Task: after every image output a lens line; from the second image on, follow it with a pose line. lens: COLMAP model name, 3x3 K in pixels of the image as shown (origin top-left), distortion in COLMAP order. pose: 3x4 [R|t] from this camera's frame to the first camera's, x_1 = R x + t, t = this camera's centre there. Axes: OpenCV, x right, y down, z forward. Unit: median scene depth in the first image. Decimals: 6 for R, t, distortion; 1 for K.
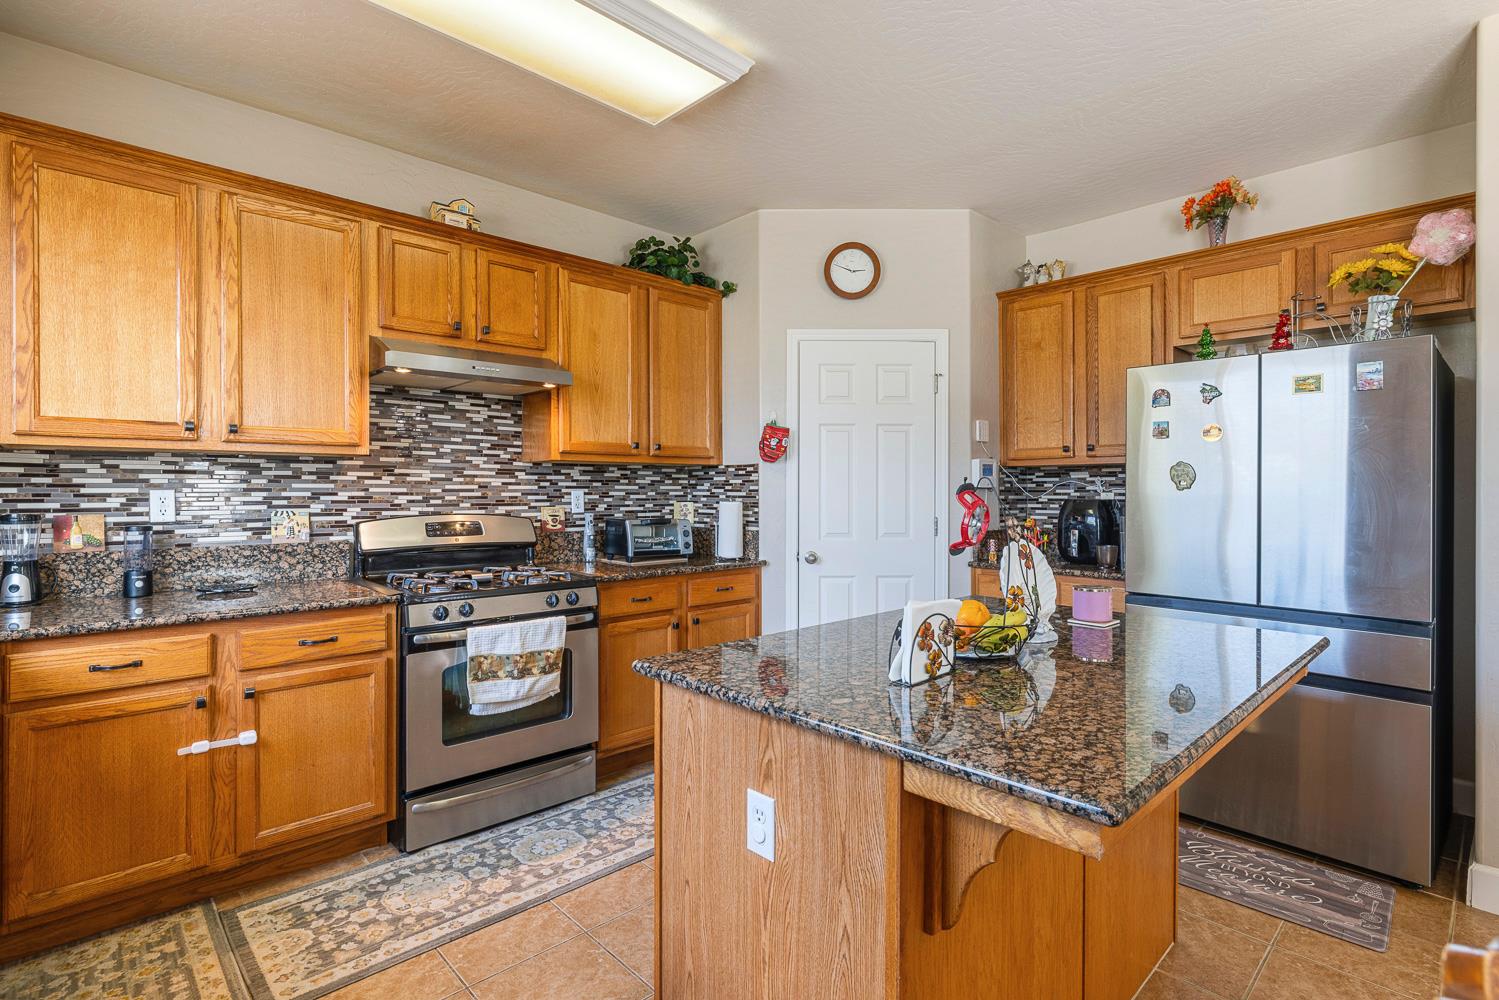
lens RADIAL K [[717.9, 0, 744.1], [0, 717.9, 490.8], [0, 0, 1]] dist [-0.002934, 0.002965]
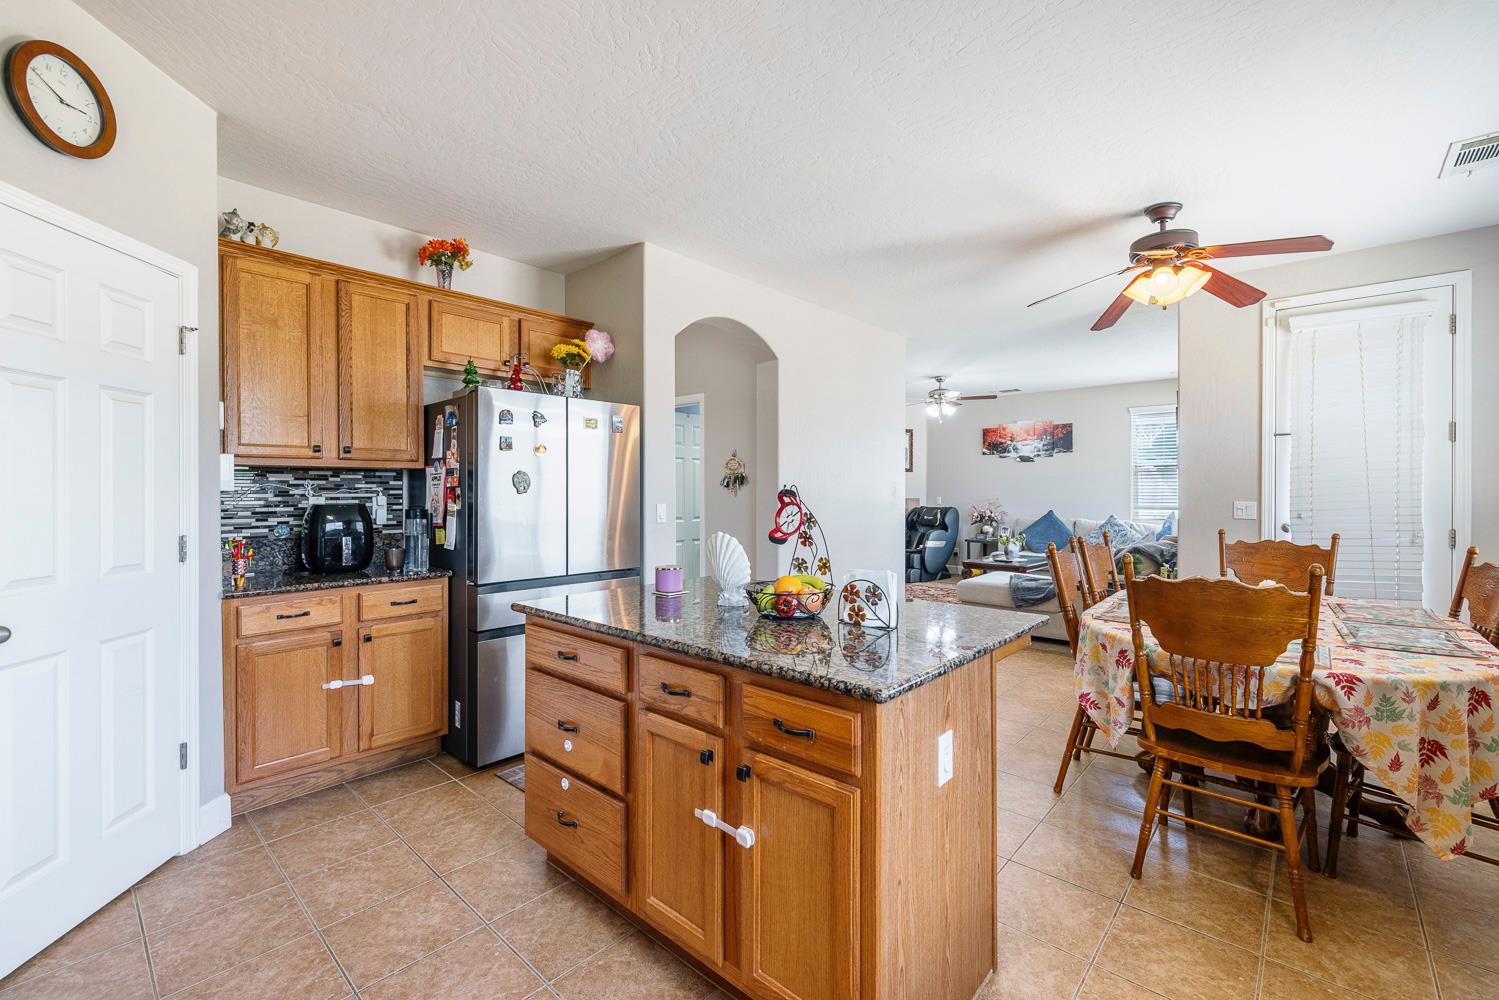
lens RADIAL K [[635.5, 0, 748.5], [0, 635.5, 494.5], [0, 0, 1]] dist [0.006223, -0.001226]
pose [[-0.081733, -0.005905, 0.996637, -0.457003], [0.004308, 0.999971, 0.006278, -0.004334], [-0.996645, 0.004806, -0.081705, 0.613911]]
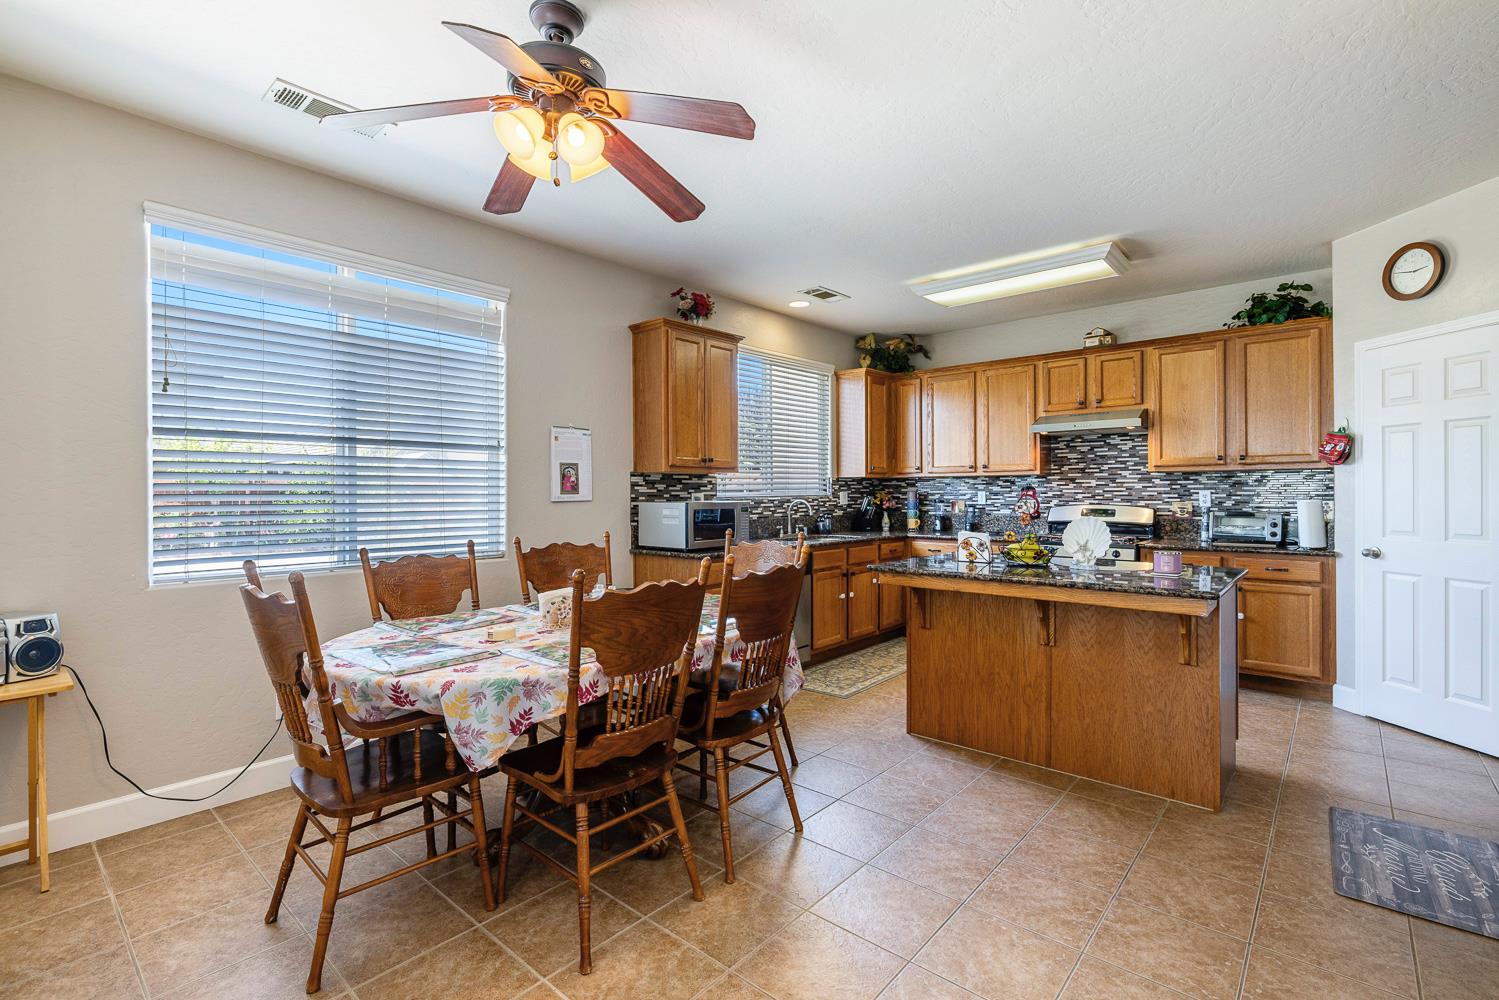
lens RADIAL K [[676.7, 0, 751.1], [0, 676.7, 493.7], [0, 0, 1]] dist [-0.004966, -0.000243]
pose [[0.094169, -0.001218, -0.995555, 1.187932], [0.000529, 0.999999, -0.001173, 0.007398], [0.995556, -0.000416, 0.094169, -0.015193]]
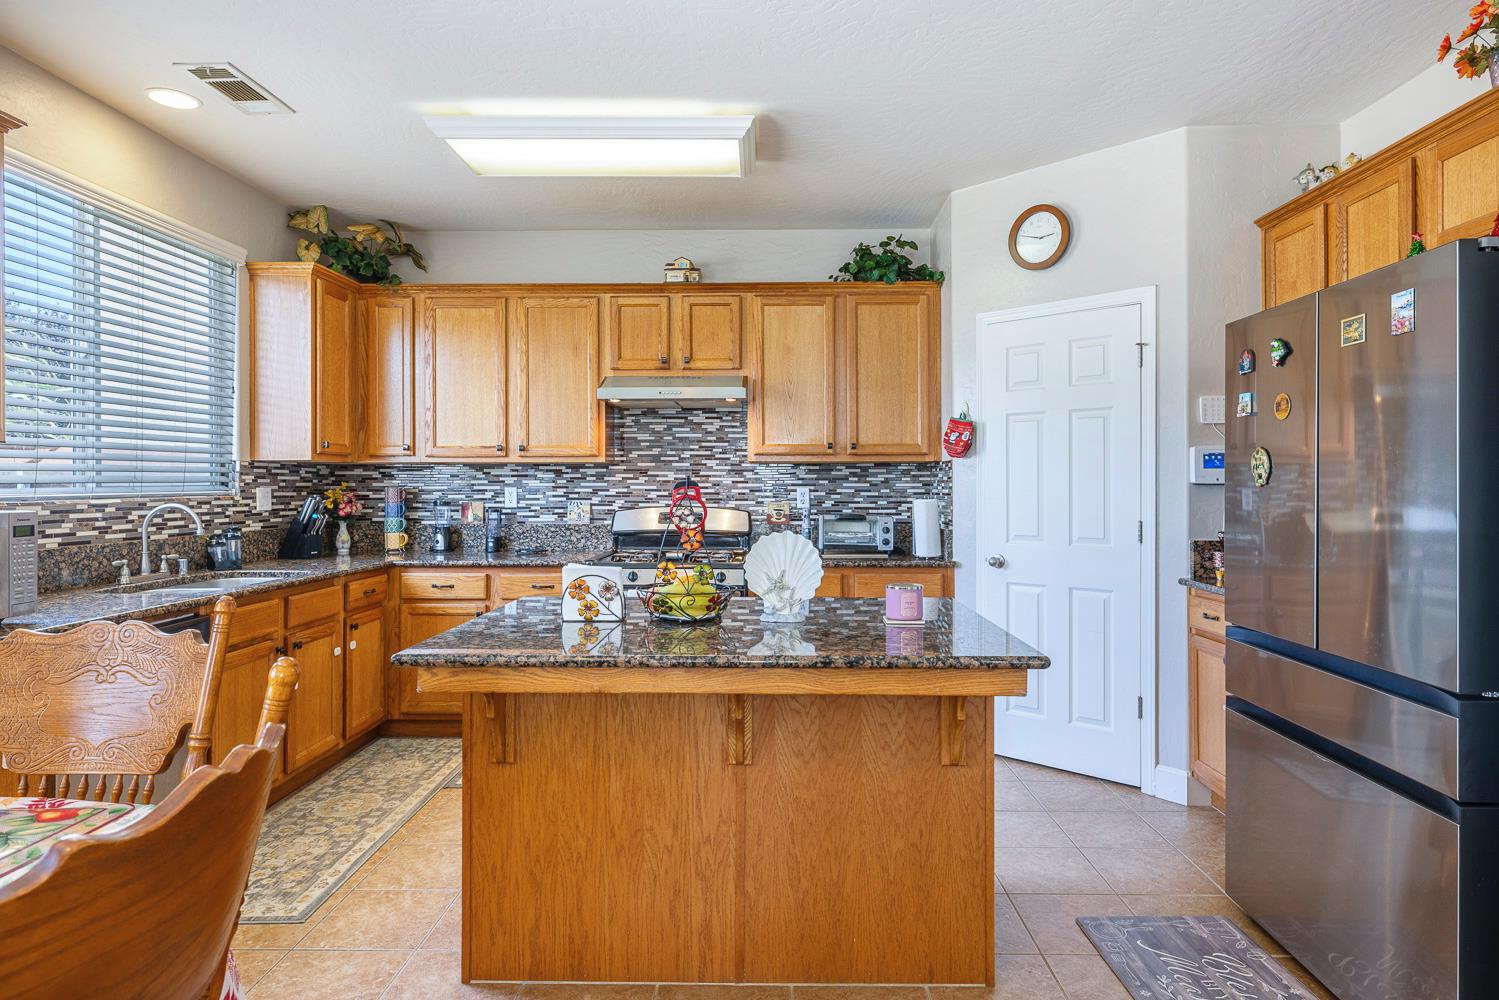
lens RADIAL K [[852.7, 0, 760.8], [0, 852.7, 485.2], [0, 0, 1]] dist [0.002842, -0.000769]
pose [[0.719012, -0.002825, -0.694992, 0.746116], [-0.000653, 0.999989, -0.004740, 0.002190], [0.694997, 0.003862, 0.719002, 0.016491]]
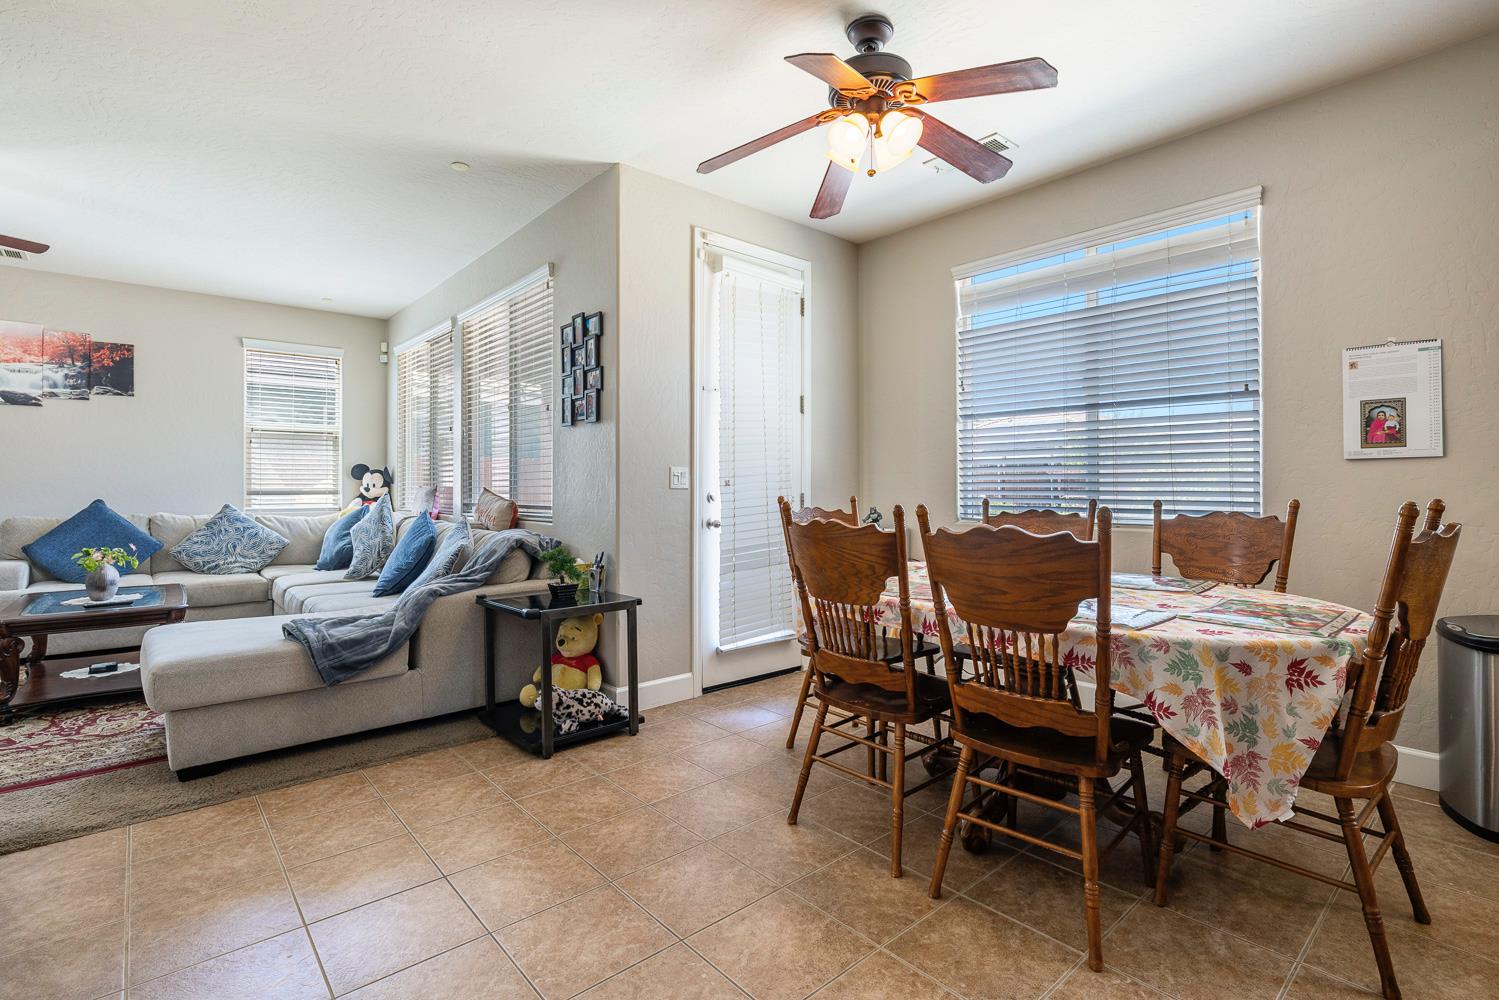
lens RADIAL K [[717.9, 0, 752.2], [0, 717.9, 480.7], [0, 0, 1]] dist [-0.002934, 0.002965]
pose [[-0.998918, -0.000186, 0.046511, 0.607247], [-0.000403, 0.999989, -0.004649, 0.051149], [-0.046509, -0.004663, -0.998907, 0.670984]]
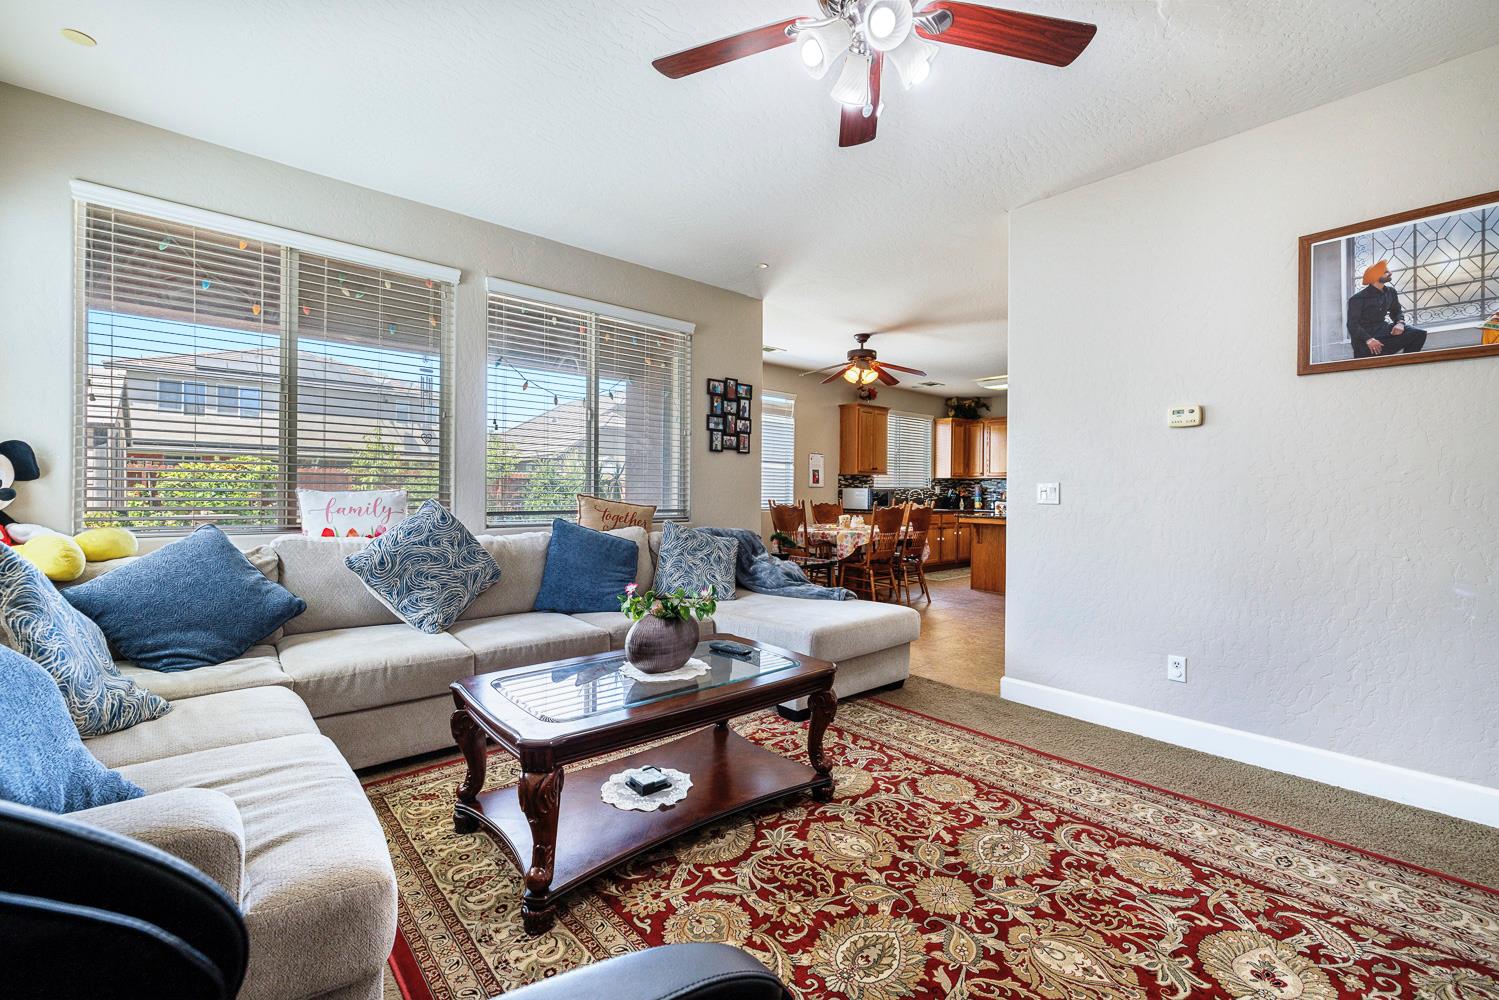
lens RADIAL K [[635.5, 0, 752.7], [0, 635.5, 488.7], [0, 0, 1]] dist [0.006223, -0.001226]
pose [[-0.024262, -0.008212, -0.999672, 2.558302], [-0.015324, 0.999852, -0.007842, 0.052662], [0.999588, 0.015129, -0.024384, -0.435839]]
